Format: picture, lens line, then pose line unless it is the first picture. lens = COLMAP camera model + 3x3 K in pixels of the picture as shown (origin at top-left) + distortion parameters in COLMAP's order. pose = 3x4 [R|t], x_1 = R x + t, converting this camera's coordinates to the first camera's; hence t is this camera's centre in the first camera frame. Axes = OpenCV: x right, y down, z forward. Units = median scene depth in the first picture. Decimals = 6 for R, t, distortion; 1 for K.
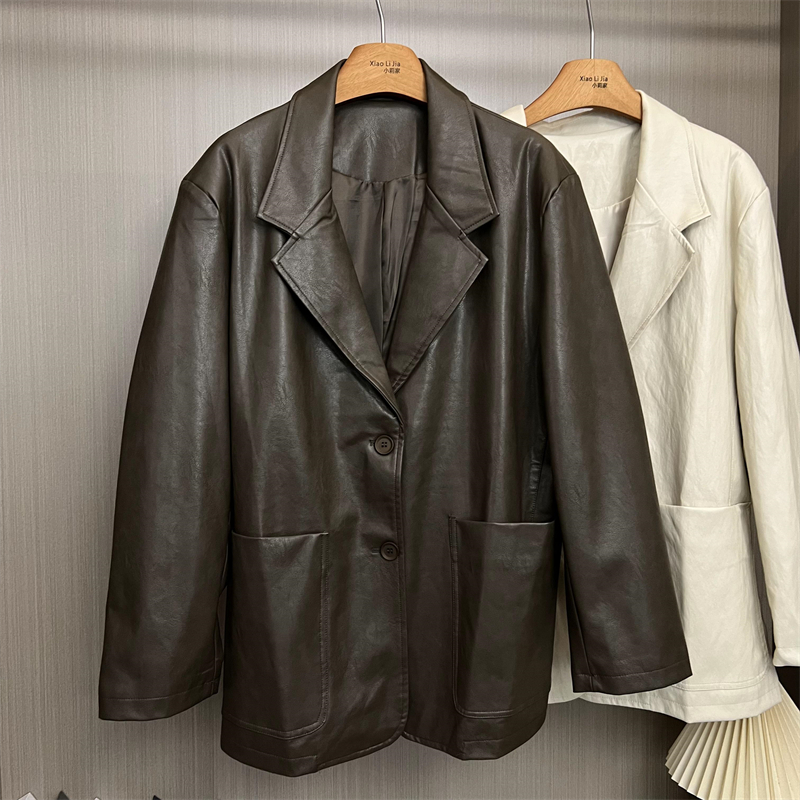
lens RADIAL K [[822.1, 0, 392.1], [0, 822.1, 400.0], [0, 0, 1]] dist [0.083855, -0.144556]
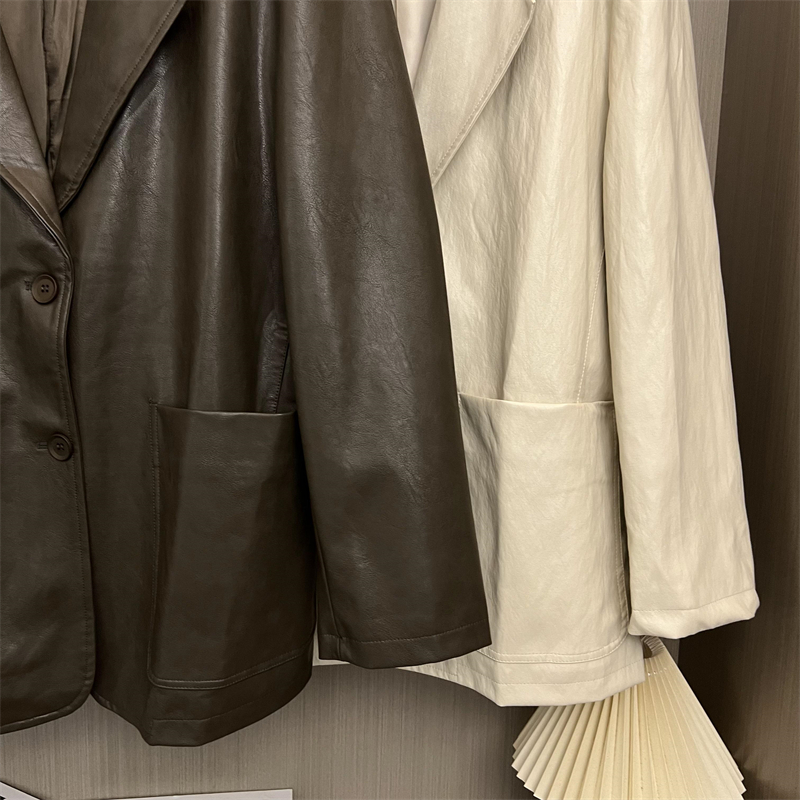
lens RADIAL K [[804.3, 0, 394.4], [0, 804.3, 404.3], [0, 0, 1]] dist [0.158240, -0.436516]
pose [[0.997796, 0.040809, -0.052315, 0.294786], [-0.035442, 0.994386, 0.099705, 0.068266], [0.056090, -0.097631, 0.993641, 0.335154]]
